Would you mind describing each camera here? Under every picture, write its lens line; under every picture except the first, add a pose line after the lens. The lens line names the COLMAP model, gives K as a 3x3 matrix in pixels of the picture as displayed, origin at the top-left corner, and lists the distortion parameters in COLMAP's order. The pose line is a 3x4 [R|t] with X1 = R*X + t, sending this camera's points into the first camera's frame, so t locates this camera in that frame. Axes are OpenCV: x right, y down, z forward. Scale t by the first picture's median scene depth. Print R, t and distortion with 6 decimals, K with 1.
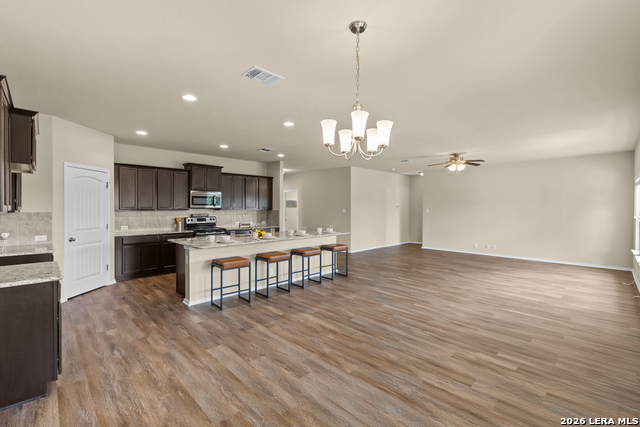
lens RADIAL K [[283.4, 0, 317.5], [0, 283.4, 209.4], [0, 0, 1]] dist [-0.001209, 0.000136]
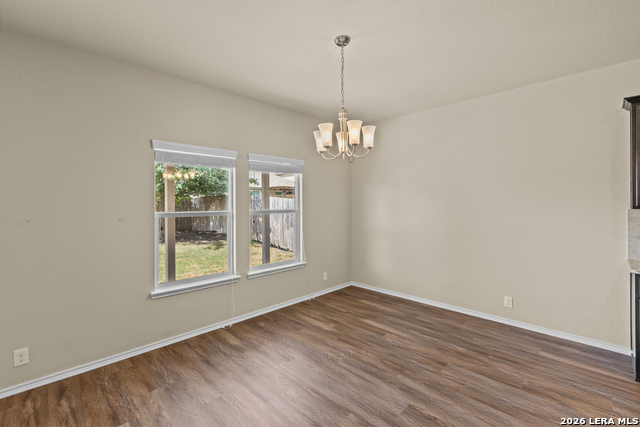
lens RADIAL K [[286.3, 0, 318.0], [0, 286.3, 205.5], [0, 0, 1]] dist [-0.001288, -0.000279]
pose [[-0.999982, 0.001308, -0.005917, 0.090710], [0.001281, 0.999989, 0.004481, -0.001273], [0.005923, 0.004473, -0.999972, 0.783551]]
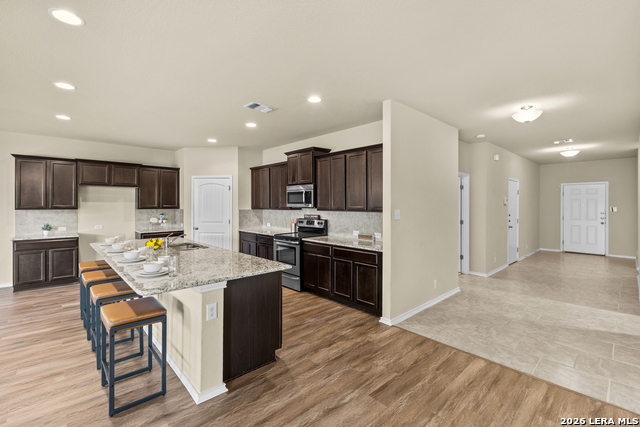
lens RADIAL K [[286.3, 0, 318.0], [0, 286.3, 205.5], [0, 0, 1]] dist [-0.001288, -0.000279]
pose [[-0.038083, 0.001681, -0.999273, 0.450845], [-0.006328, 0.999978, 0.001923, -0.014245], [0.999255, 0.006396, -0.038072, 1.315624]]
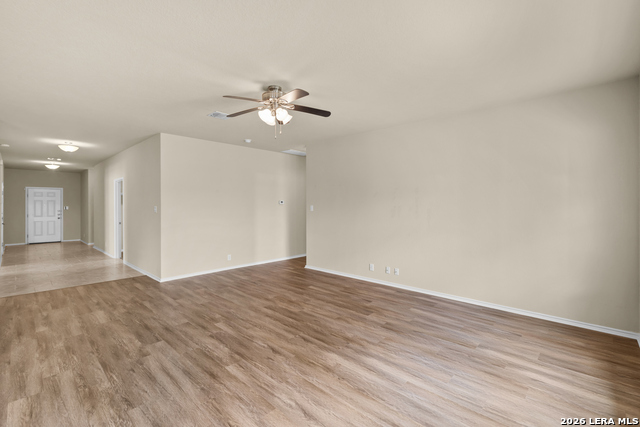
lens RADIAL K [[286.3, 0, 318.0], [0, 286.3, 205.5], [0, 0, 1]] dist [-0.001288, -0.000279]
pose [[0.999310, -0.005721, 0.036703, 0.671588], [0.005907, 0.999970, -0.004950, 0.001925], [-0.036674, 0.005164, 0.999314, 0.652539]]
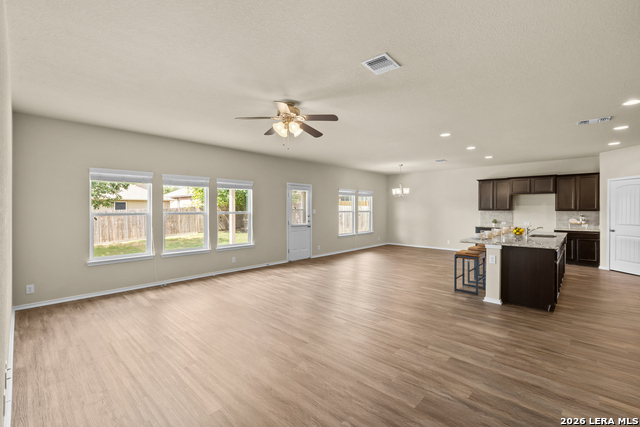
lens RADIAL K [[283.4, 0, 317.5], [0, 283.4, 209.4], [0, 0, 1]] dist [-0.001209, 0.000136]
pose [[-0.999177, -0.003565, -0.040394, 0.566708], [-0.003860, 0.999966, 0.007235, -0.006276], [0.040367, 0.007385, -0.999158, 1.886489]]
